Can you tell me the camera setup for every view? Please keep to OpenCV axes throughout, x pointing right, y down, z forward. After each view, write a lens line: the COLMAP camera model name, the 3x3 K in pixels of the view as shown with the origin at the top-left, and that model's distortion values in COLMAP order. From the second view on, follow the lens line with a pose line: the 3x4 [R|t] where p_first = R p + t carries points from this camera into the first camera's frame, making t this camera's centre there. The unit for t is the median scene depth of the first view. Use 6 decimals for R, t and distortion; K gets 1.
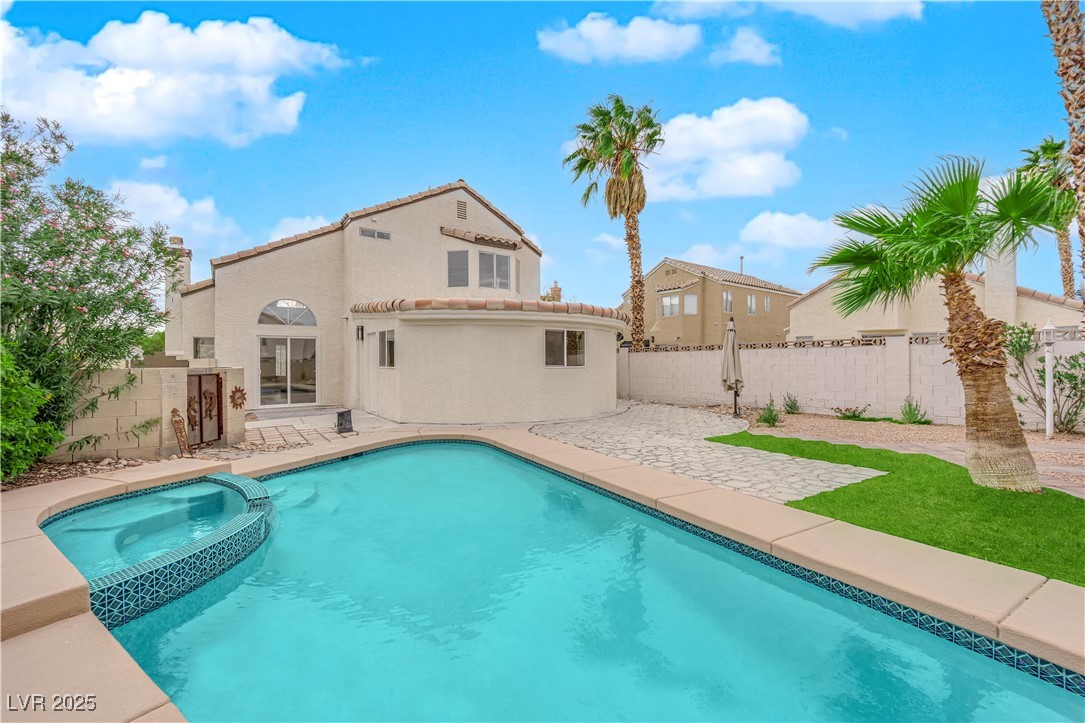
lens RADIAL K [[443.8, 0, 540.6], [0, 443.8, 359.9], [0, 0, 1]] dist [-0.011090, -0.000298]
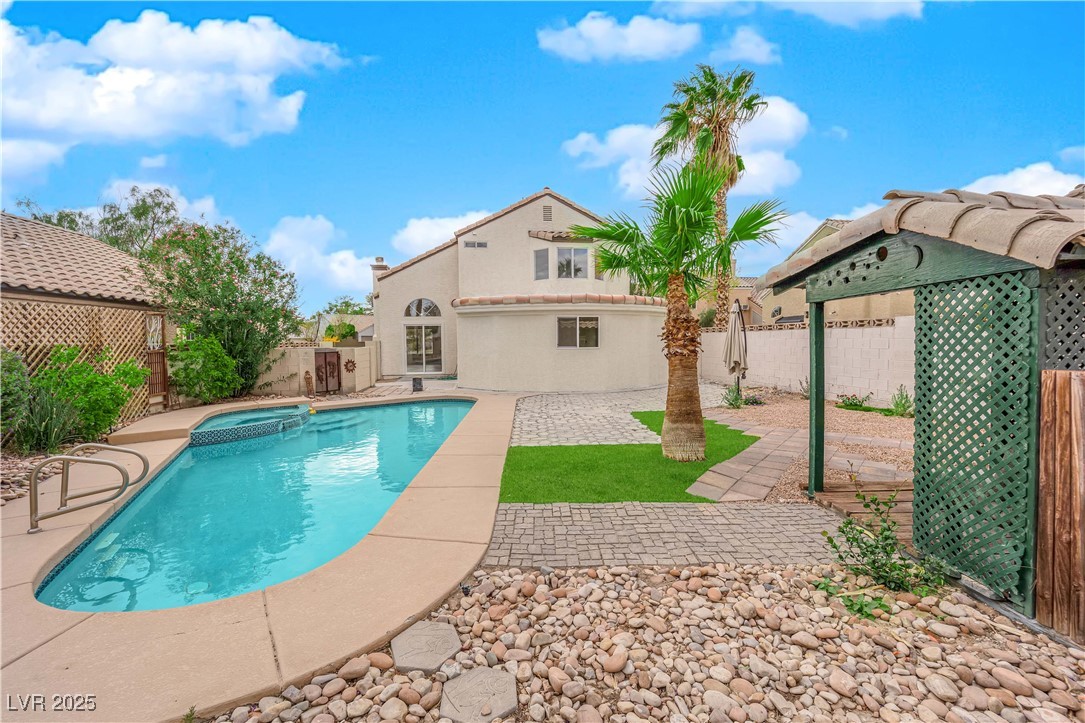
lens RADIAL K [[443.8, 0, 540.6], [0, 443.8, 359.9], [0, 0, 1]] dist [-0.011090, -0.000298]
pose [[0.879215, 0.019571, -0.476023, 0.473124], [0.006666, 0.998553, 0.053367, -0.014183], [0.476379, -0.050094, 0.877812, -0.081776]]
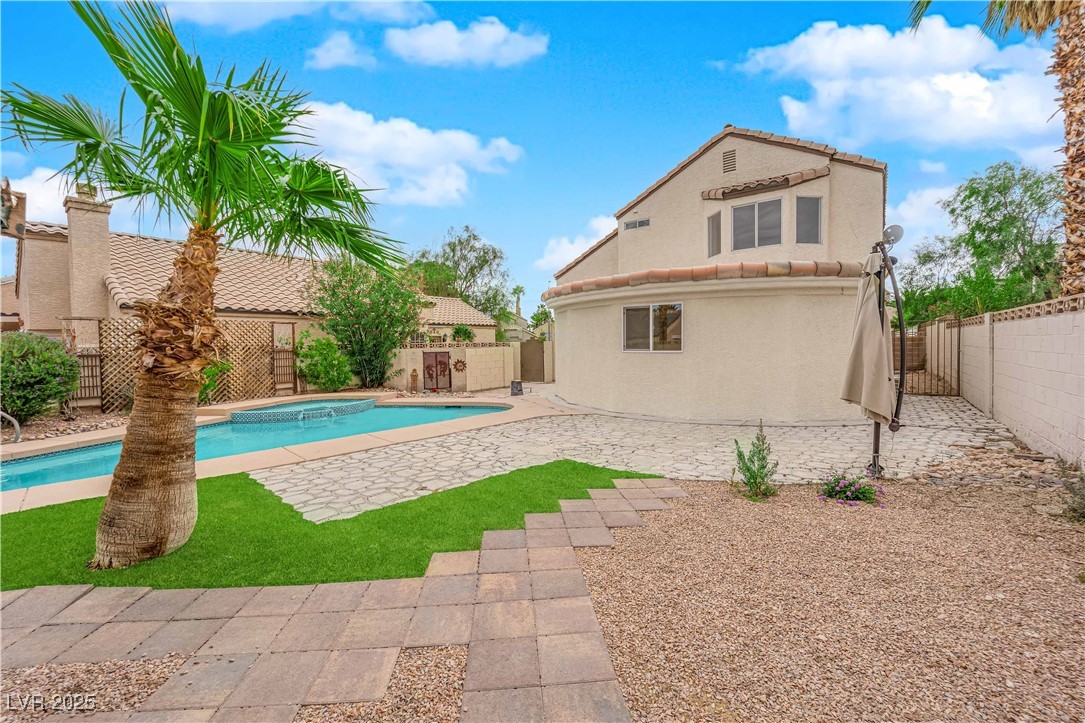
lens RADIAL K [[443.8, 0, 540.6], [0, 443.8, 359.9], [0, 0, 1]] dist [-0.011090, -0.000298]
pose [[0.280708, 0.039530, -0.958979, 0.681663], [0.017284, 0.998781, 0.046230, -0.008151], [0.959637, -0.029552, 0.279683, 0.515703]]
